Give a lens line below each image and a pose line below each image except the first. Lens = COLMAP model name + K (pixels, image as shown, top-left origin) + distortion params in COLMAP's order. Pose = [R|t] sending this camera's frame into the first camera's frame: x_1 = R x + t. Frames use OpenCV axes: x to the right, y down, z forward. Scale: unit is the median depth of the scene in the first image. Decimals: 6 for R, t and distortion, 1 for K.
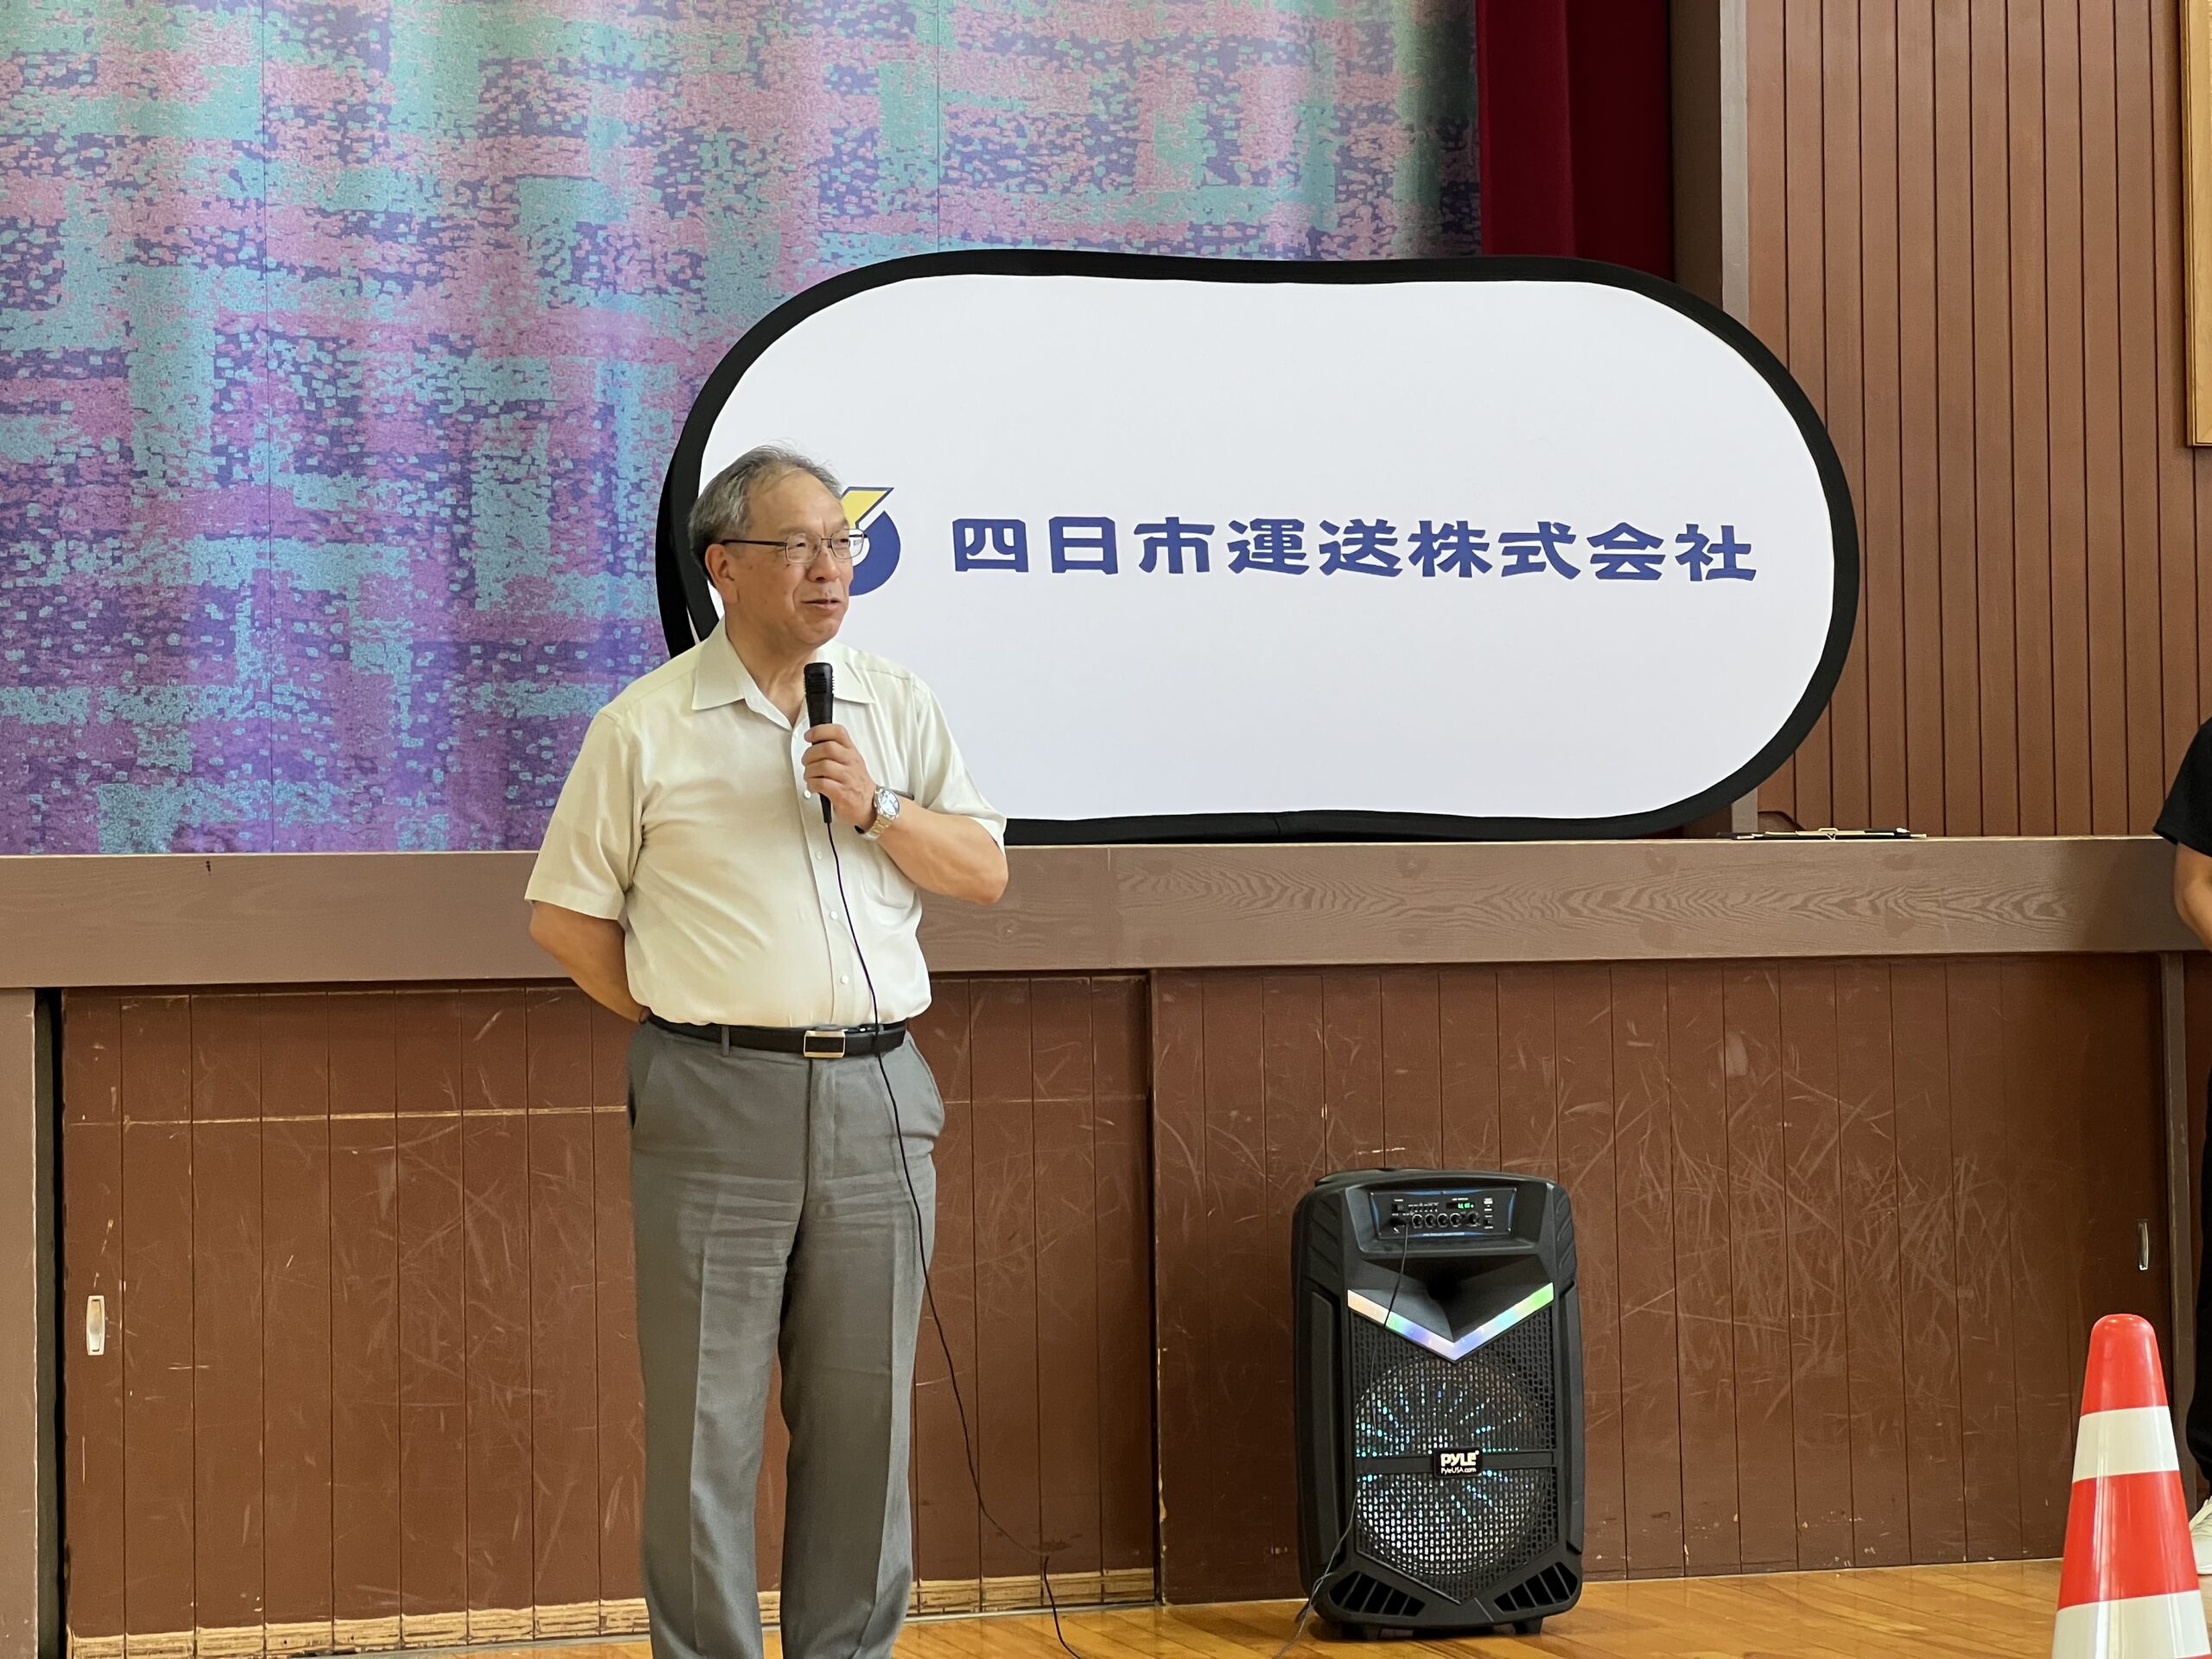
lens RADIAL K [[4940.4, 0, 1106.0], [0, 4940.4, 829.5], [0, 0, 1]] dist [0.008859, 3.840146]
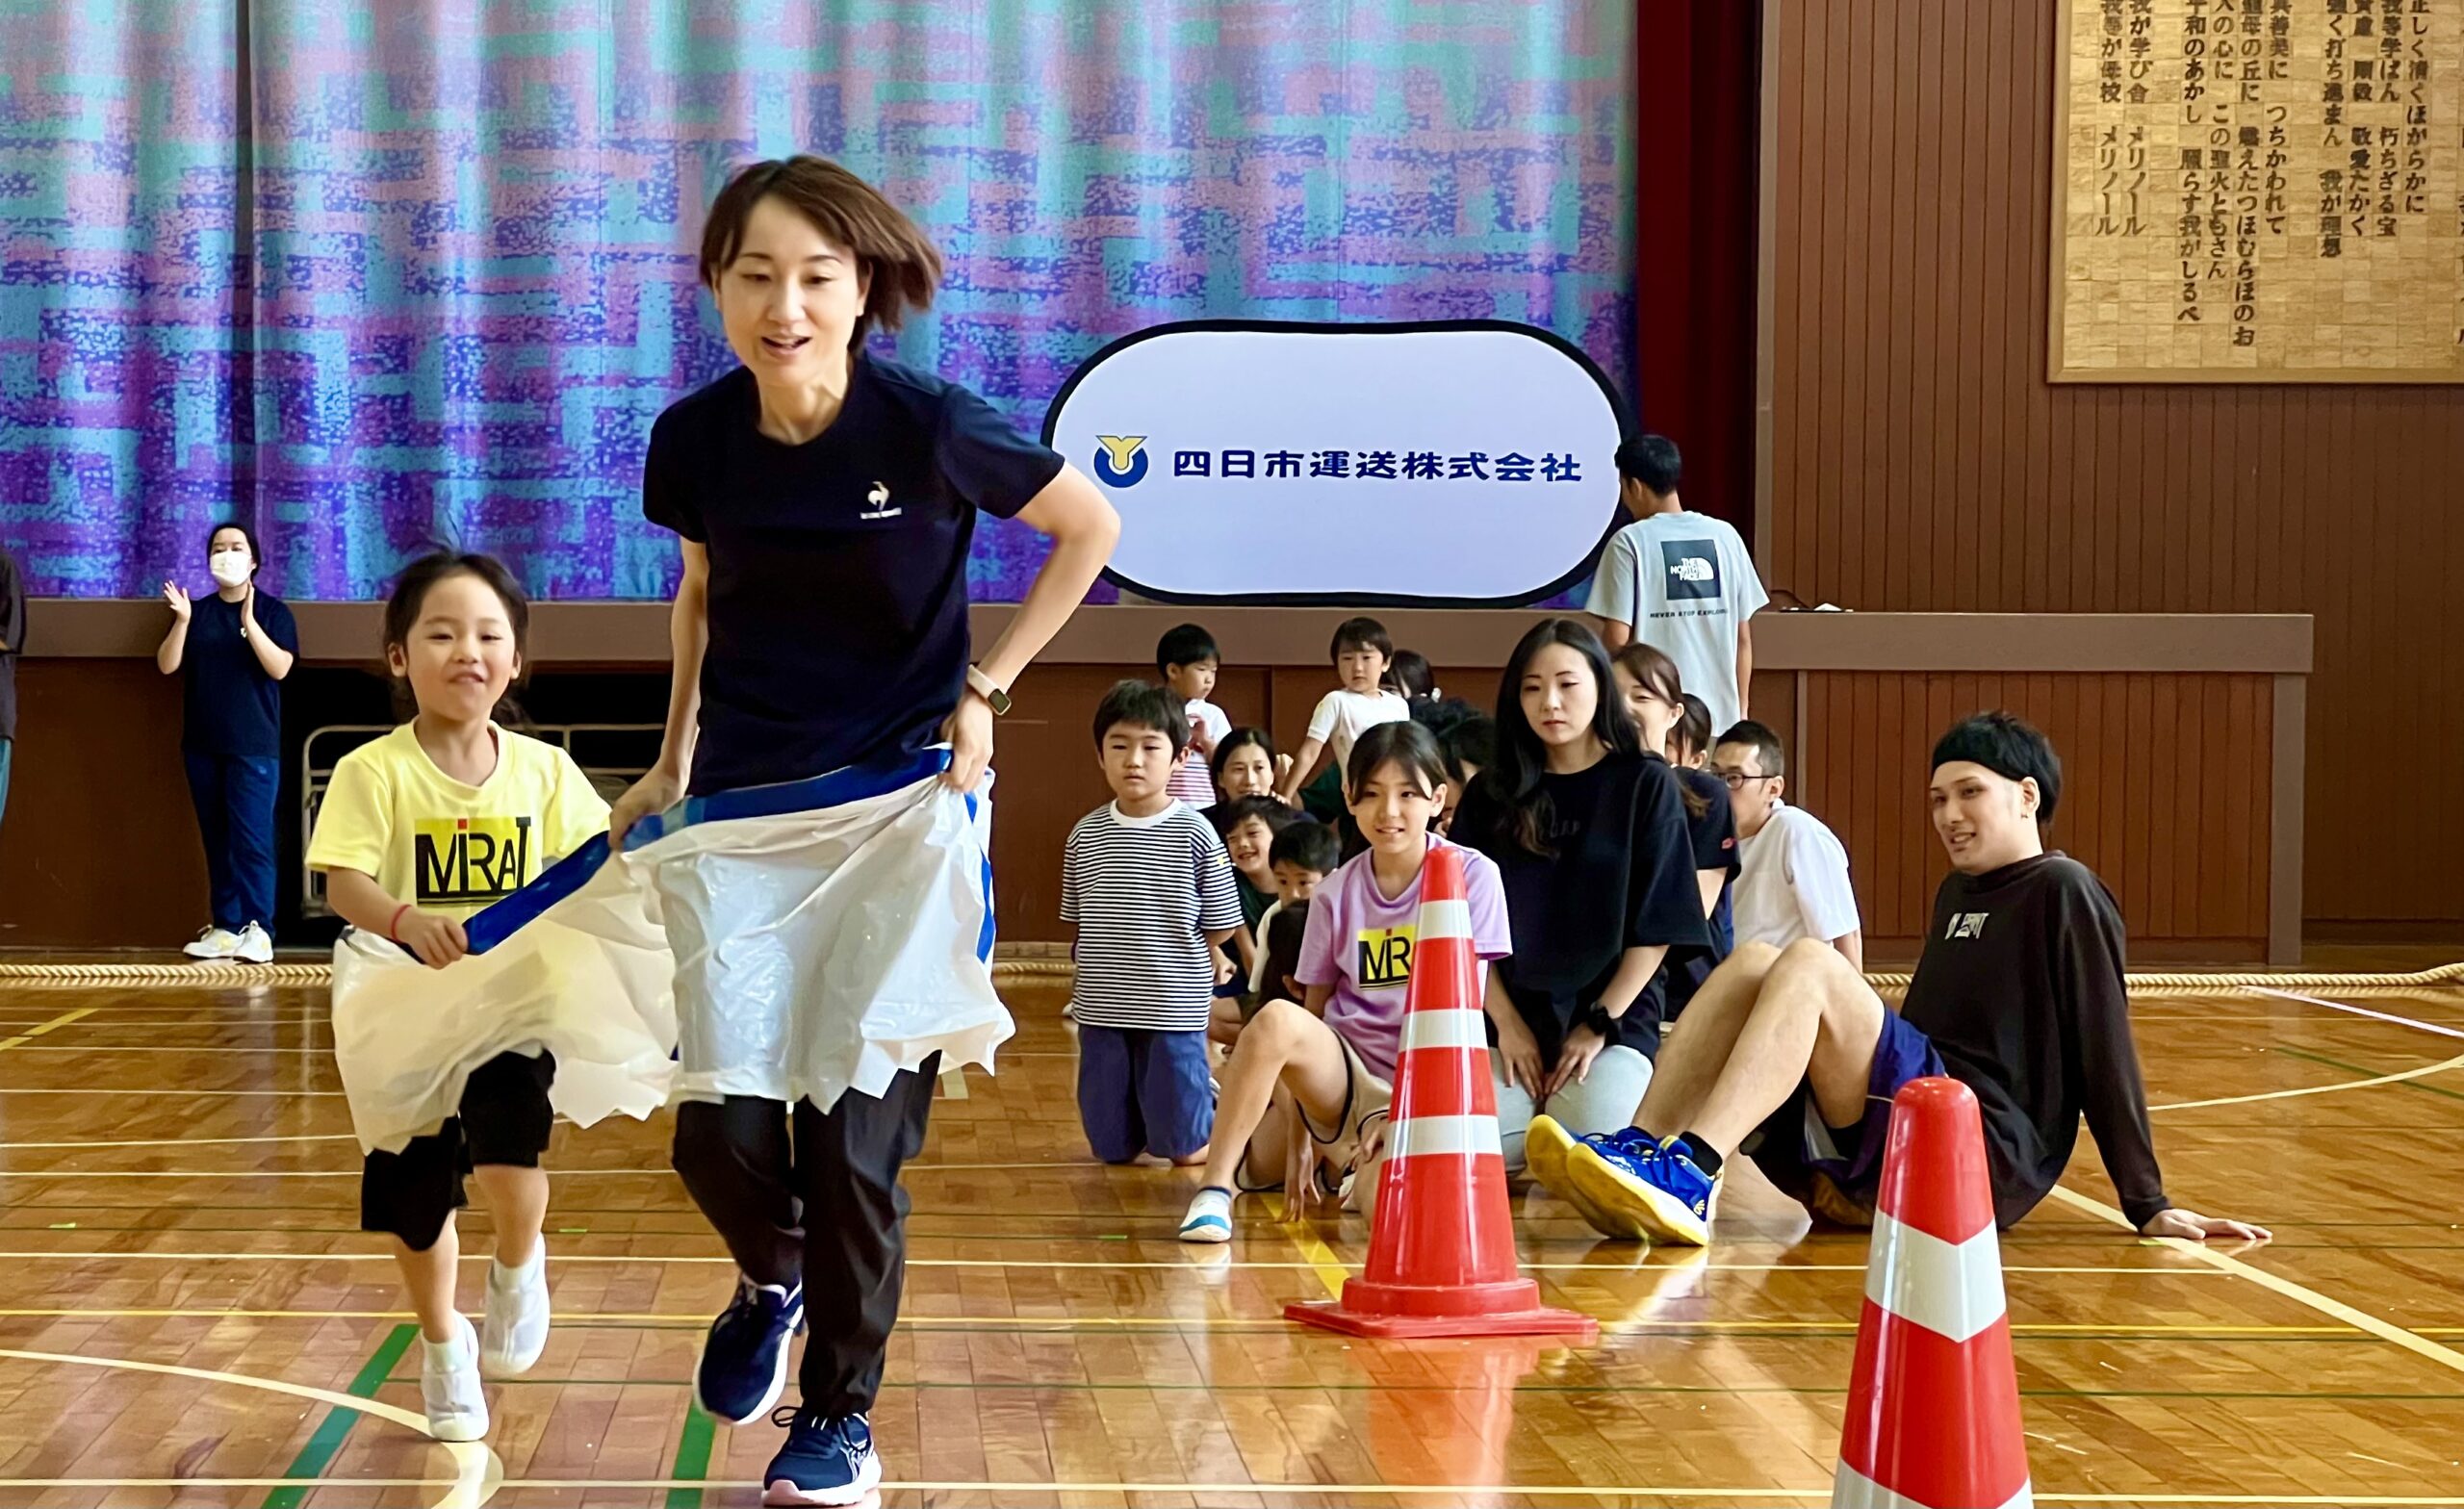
lens RADIAL K [[6866.5, 0, 1232.0], [0, 6866.5, 754.5], [0, 0, 1]] dist [0.164684, 2.817466]
pose [[0.959681, 0.026827, -0.279808, 0.659506], [-0.017767, 0.999234, 0.034867, -0.028165], [0.280529, -0.028490, 0.959423, -1.479537]]
